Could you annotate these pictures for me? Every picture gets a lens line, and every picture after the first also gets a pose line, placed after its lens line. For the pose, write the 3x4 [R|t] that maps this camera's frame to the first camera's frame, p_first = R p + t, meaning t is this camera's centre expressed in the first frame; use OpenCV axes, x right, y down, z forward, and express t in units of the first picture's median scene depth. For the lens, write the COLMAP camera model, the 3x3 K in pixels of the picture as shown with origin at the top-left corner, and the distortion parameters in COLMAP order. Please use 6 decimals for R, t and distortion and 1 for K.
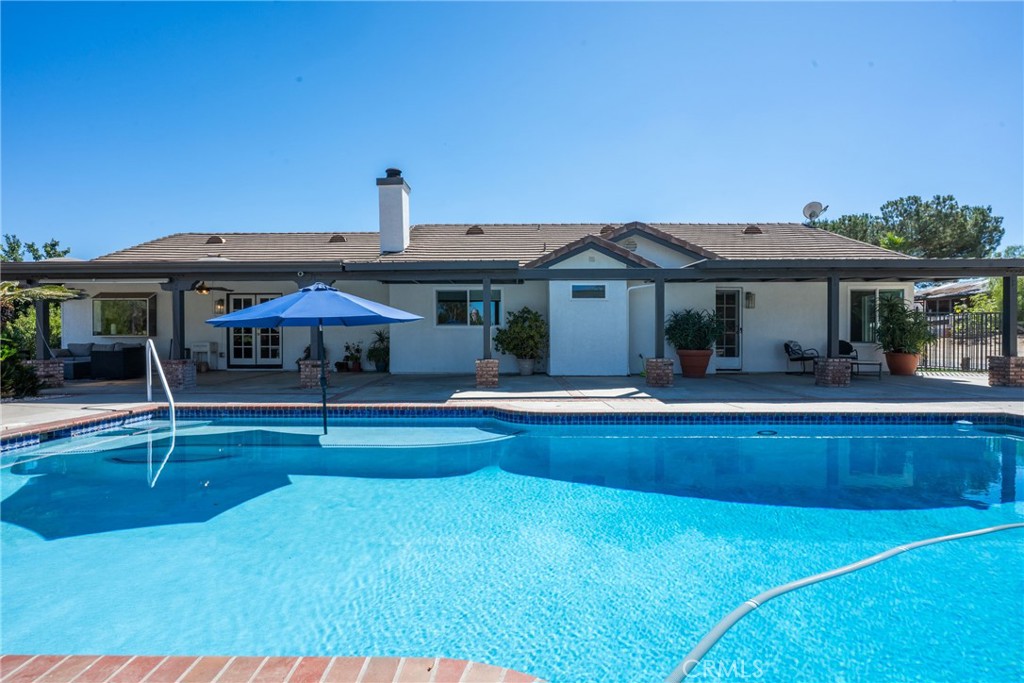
lens RADIAL K [[490.7, 0, 512.0], [0, 490.7, 341.5], [0, 0, 1]] dist [-0.003384, -0.000418]
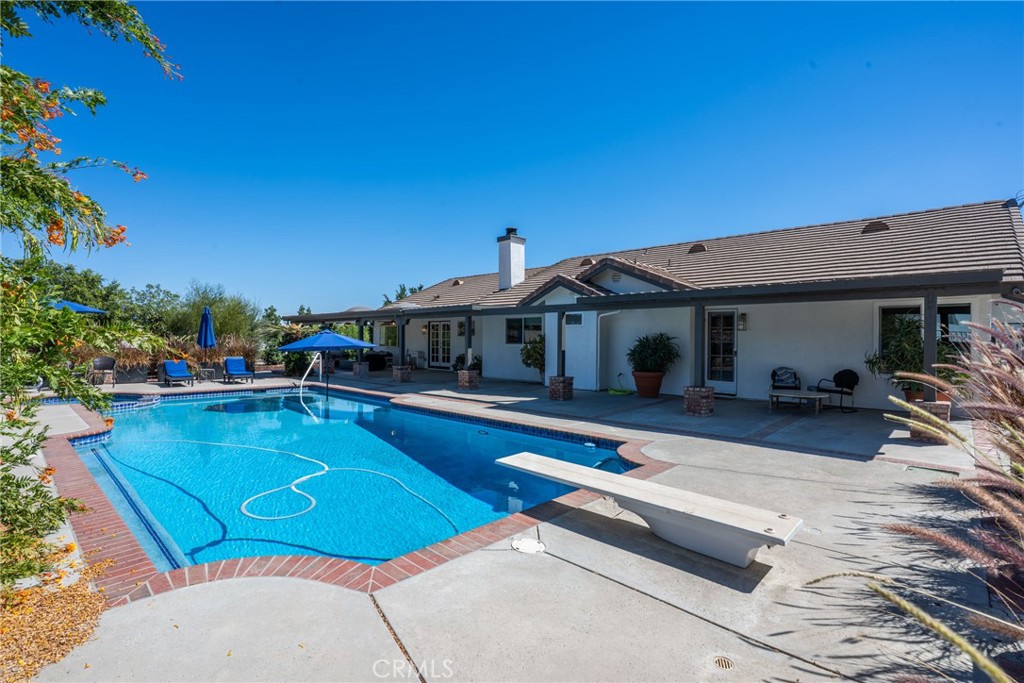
lens RADIAL K [[490.7, 0, 512.0], [0, 490.7, 341.5], [0, 0, 1]] dist [-0.003384, -0.000418]
pose [[0.729631, 0.011827, -0.683738, 0.748126], [-0.016233, 0.999868, -0.000027, -0.037193], [0.683648, 0.011119, 0.729727, 0.009296]]
